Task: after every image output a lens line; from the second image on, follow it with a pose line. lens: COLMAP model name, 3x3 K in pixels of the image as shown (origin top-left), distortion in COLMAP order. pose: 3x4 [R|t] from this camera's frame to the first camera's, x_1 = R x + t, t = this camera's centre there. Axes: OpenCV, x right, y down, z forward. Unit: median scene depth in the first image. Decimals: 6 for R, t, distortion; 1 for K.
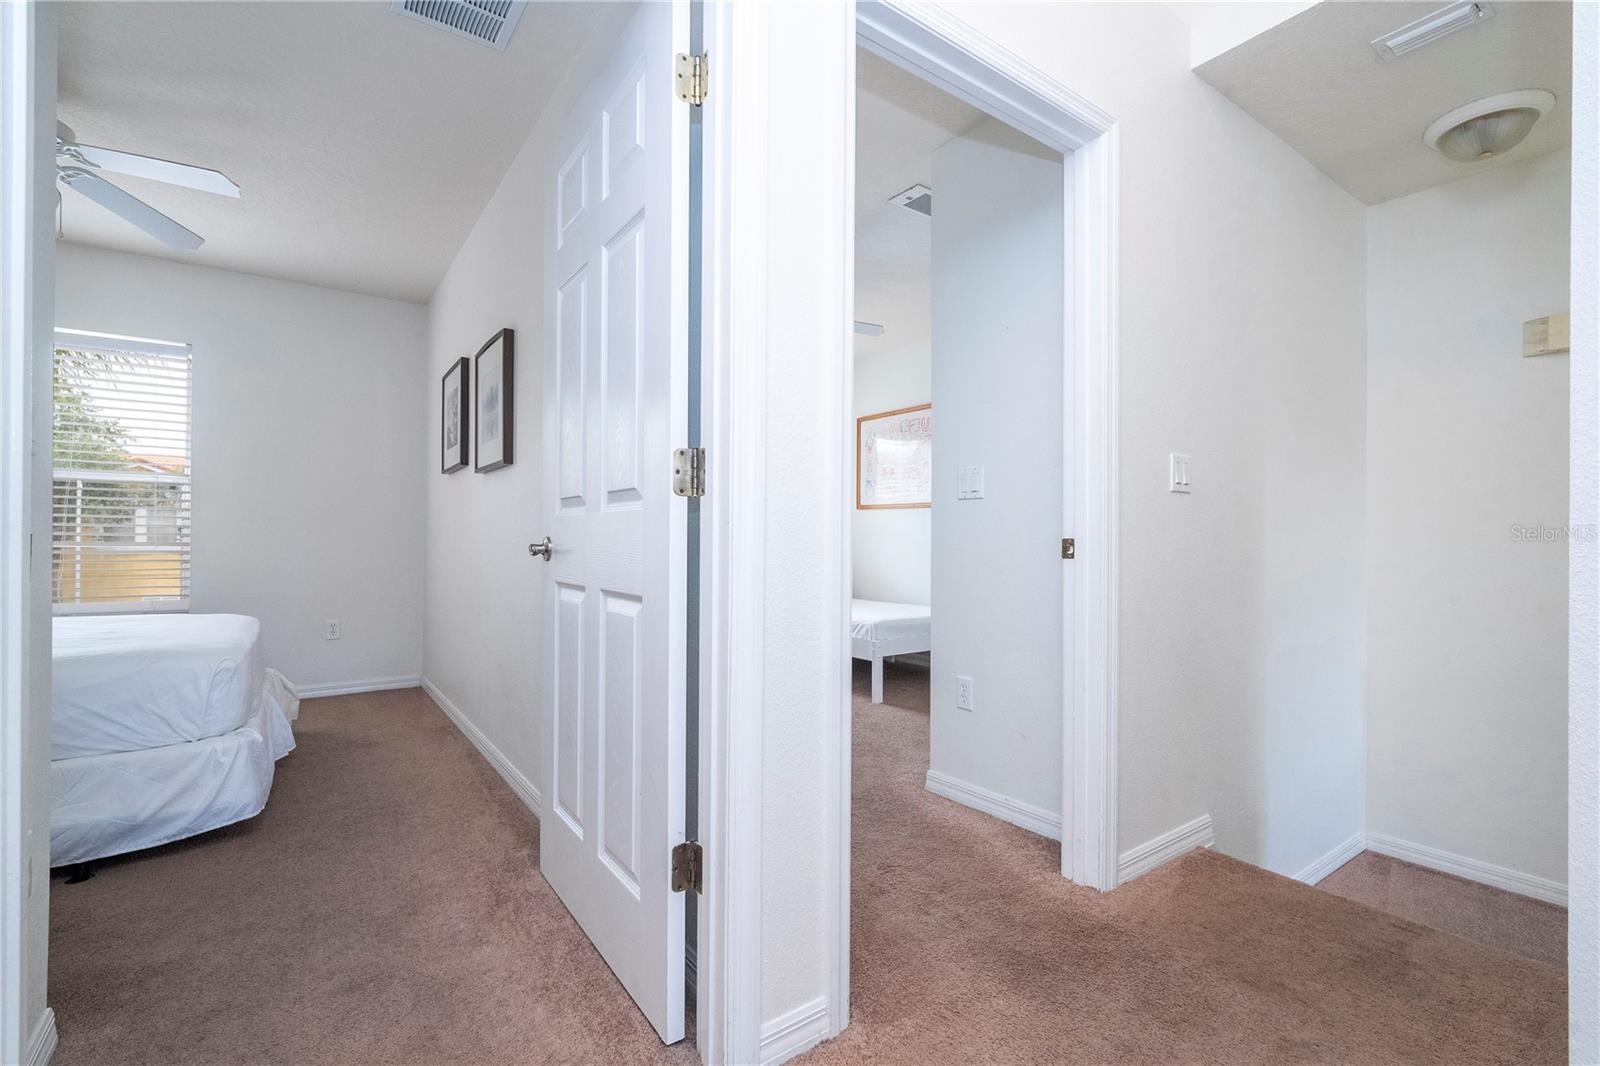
lens RADIAL K [[719.8, 0, 810.0], [0, 719.8, 534.0], [0, 0, 1]] dist [-0.004707, -0.000063]
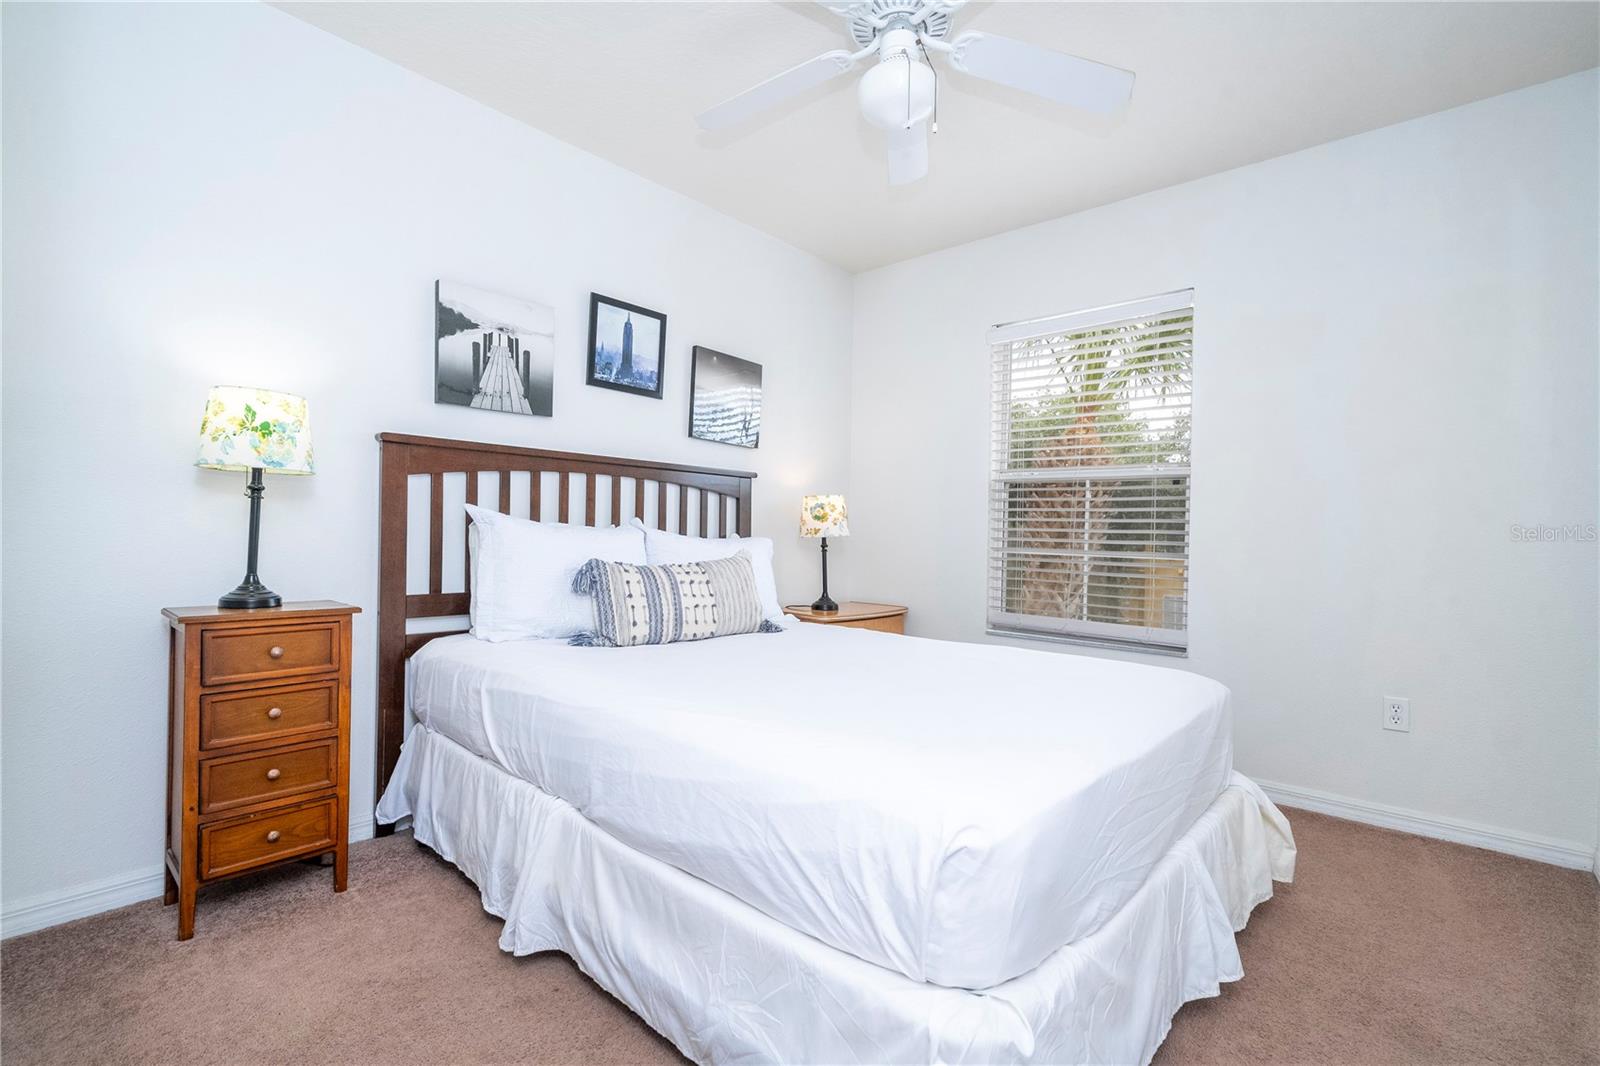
lens RADIAL K [[719.8, 0, 809.4], [0, 719.8, 533.1], [0, 0, 1]] dist [-0.004707, -0.000063]
pose [[0.210634, 0.001966, -0.977563, -0.237519], [-0.008937, 0.999960, 0.000086, -0.007224], [0.977524, 0.008718, 0.210643, 0.488645]]
